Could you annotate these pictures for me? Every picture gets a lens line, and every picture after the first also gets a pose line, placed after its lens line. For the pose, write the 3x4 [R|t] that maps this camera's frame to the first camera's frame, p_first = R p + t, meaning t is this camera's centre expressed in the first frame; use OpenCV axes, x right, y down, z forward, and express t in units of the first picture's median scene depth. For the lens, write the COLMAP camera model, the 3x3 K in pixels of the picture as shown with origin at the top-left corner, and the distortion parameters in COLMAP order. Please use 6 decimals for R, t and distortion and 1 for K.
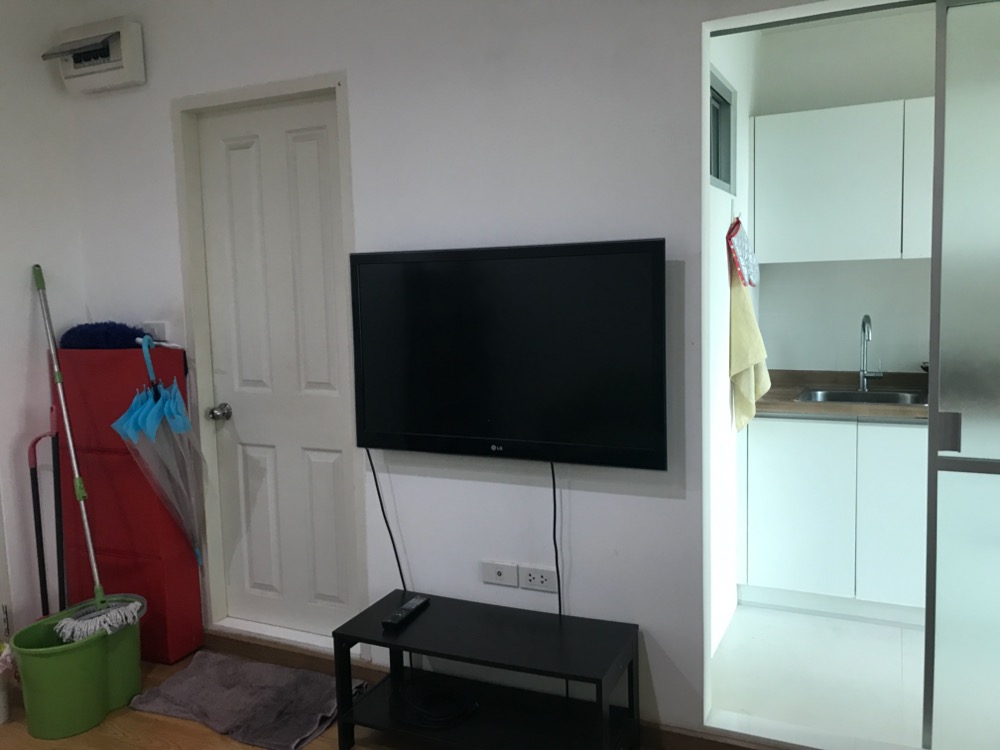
lens RADIAL K [[820.1, 0, 502.4], [0, 820.1, 359.0], [0, 0, 1]] dist [0.056325, -0.078512]
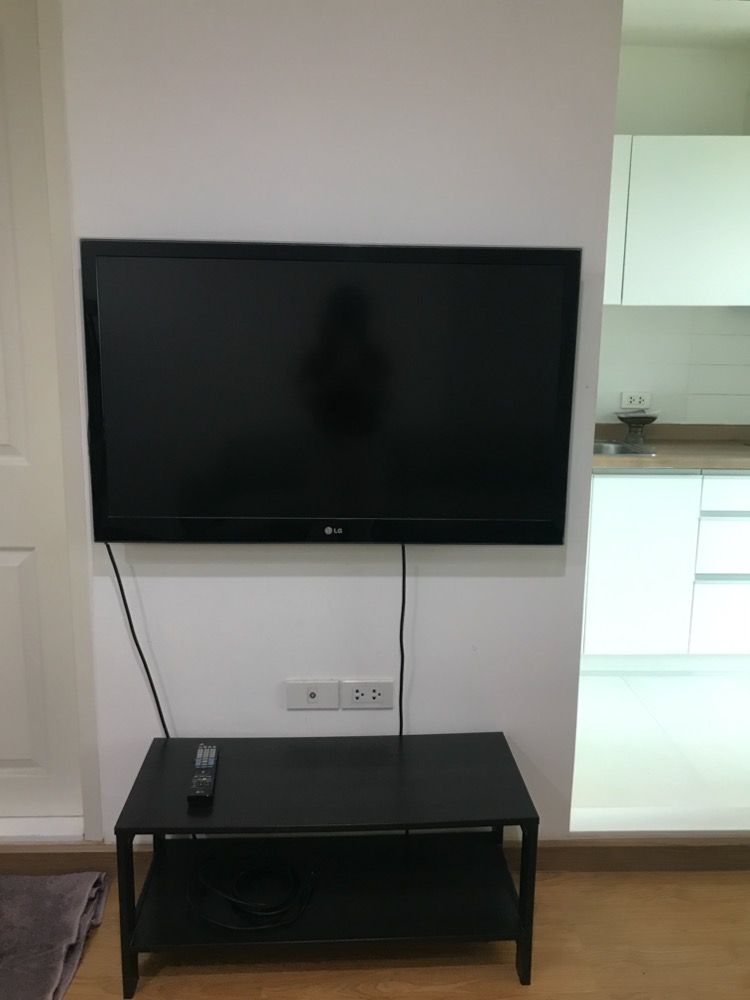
lens RADIAL K [[820.1, 0, 380.6], [0, 820.1, 490.1], [0, 0, 1]] dist [0.056325, -0.078512]
pose [[0.887142, -0.045624, 0.459235, -0.262551], [0.003901, 0.995807, 0.091397, 0.006346], [-0.461479, -0.079290, 0.883600, 0.299895]]
